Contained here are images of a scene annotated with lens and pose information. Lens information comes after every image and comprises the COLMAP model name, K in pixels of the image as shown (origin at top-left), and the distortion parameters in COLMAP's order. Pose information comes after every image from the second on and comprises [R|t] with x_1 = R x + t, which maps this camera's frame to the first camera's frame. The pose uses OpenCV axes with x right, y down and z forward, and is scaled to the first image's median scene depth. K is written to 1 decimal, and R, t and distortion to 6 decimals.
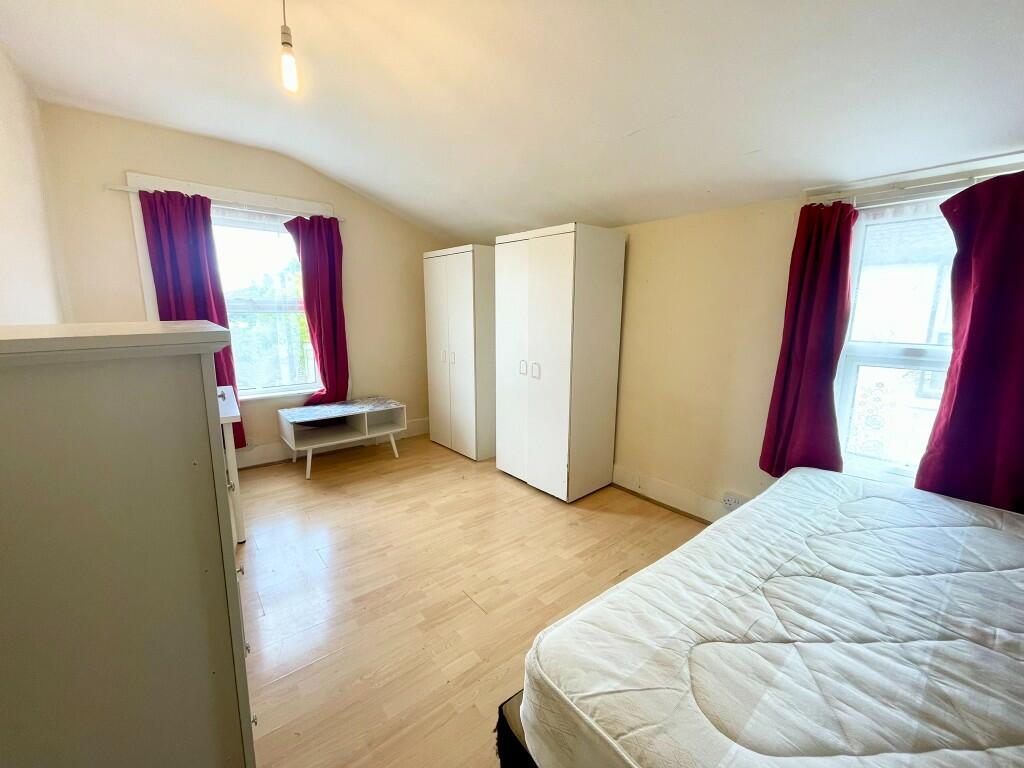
lens RADIAL K [[413.0, 0, 515.4], [0, 413.0, 382.4], [0, 0, 1]] dist [0.003380, 0.000975]
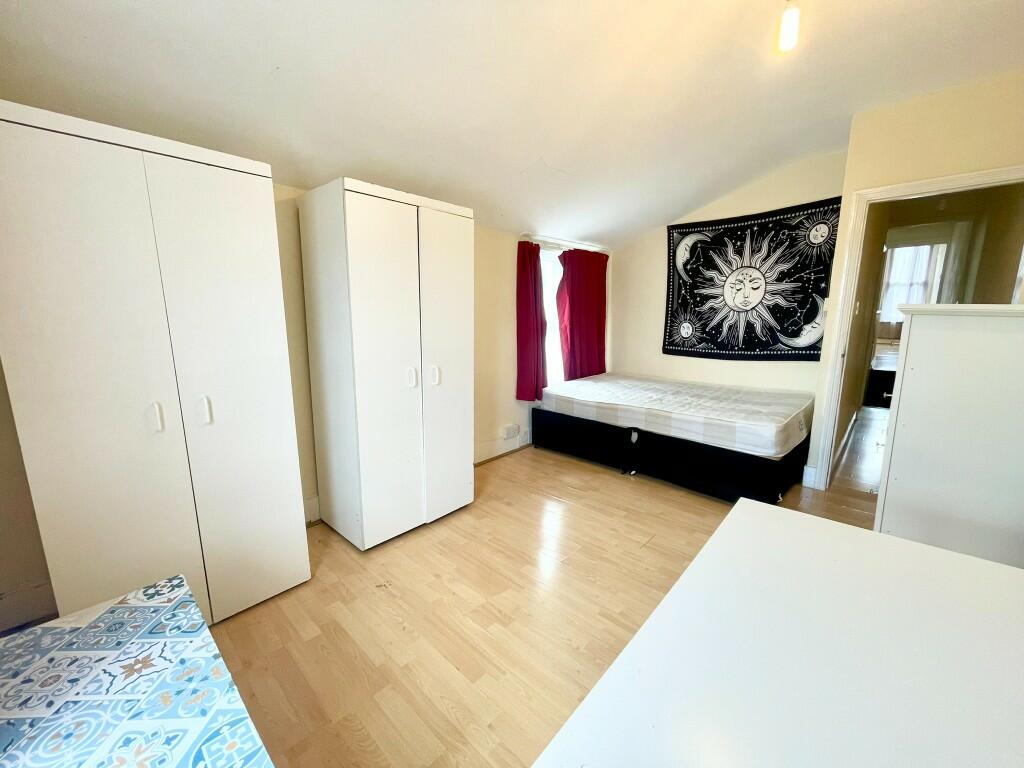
lens RADIAL K [[413.0, 0, 514.5], [0, 413.0, 385.0], [0, 0, 1]] dist [0.003380, 0.000975]
pose [[-0.112942, -0.199835, 0.973299, -0.776602], [0.166530, 0.961903, 0.216819, -0.166335], [-0.979547, 0.186572, -0.075361, 0.937444]]
